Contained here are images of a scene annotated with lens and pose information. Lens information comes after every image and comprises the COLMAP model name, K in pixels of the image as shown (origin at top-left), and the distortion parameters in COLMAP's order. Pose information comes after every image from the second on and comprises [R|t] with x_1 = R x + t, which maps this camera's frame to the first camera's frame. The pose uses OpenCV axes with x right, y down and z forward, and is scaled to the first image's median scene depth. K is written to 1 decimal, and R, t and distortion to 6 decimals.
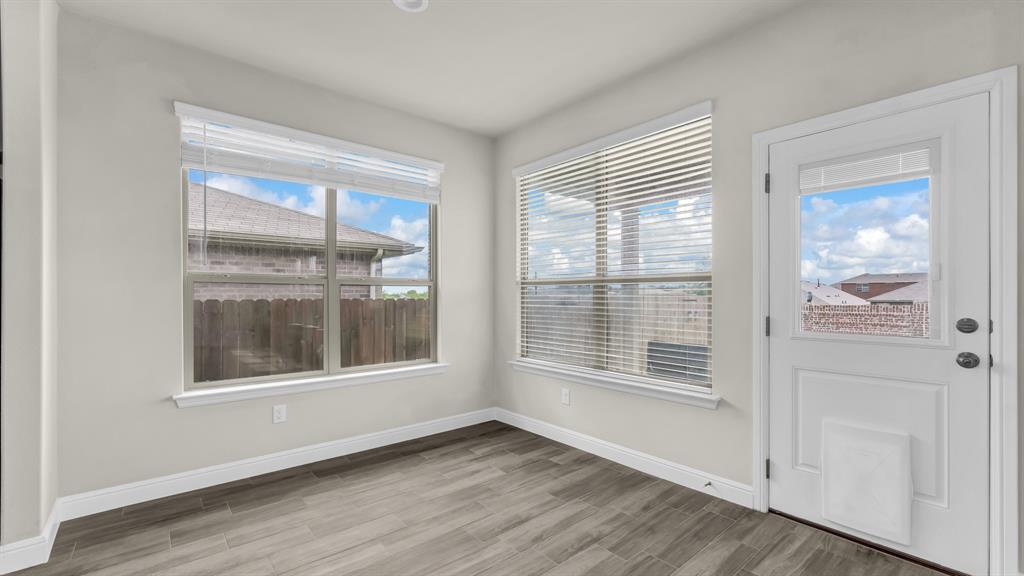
lens RADIAL K [[422.7, 0, 523.7], [0, 422.7, 297.4], [0, 0, 1]] dist [0.001592, 0.000241]
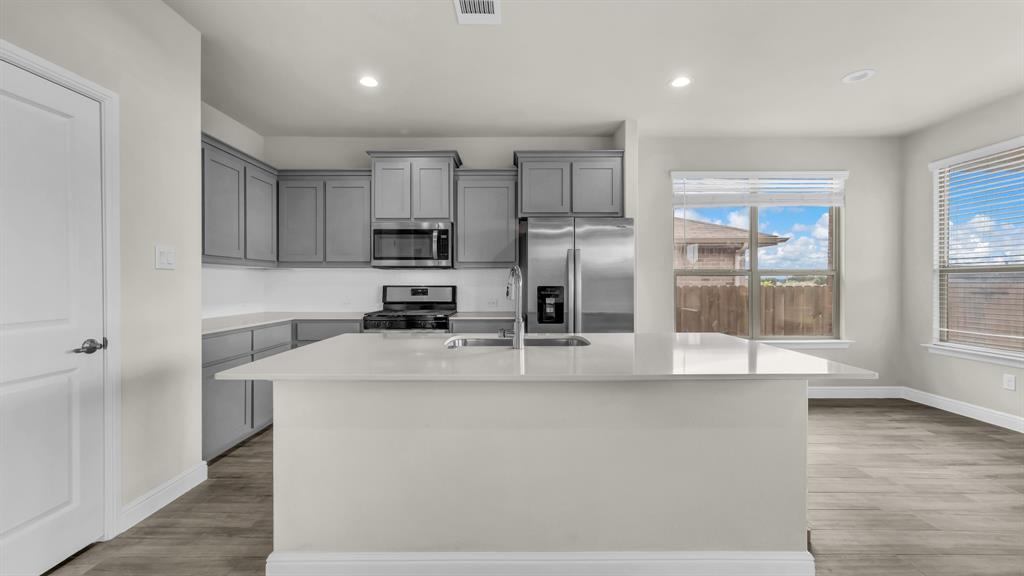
lens RADIAL K [[411.9, 0, 522.4], [0, 411.9, 287.0], [0, 0, 1]] dist [0.004070, 0.000324]
pose [[0.755273, 0.004078, -0.655397, -0.157484], [-0.001523, 0.999989, 0.004466, 0.004112], [0.655408, -0.002375, 0.755271, -0.614928]]
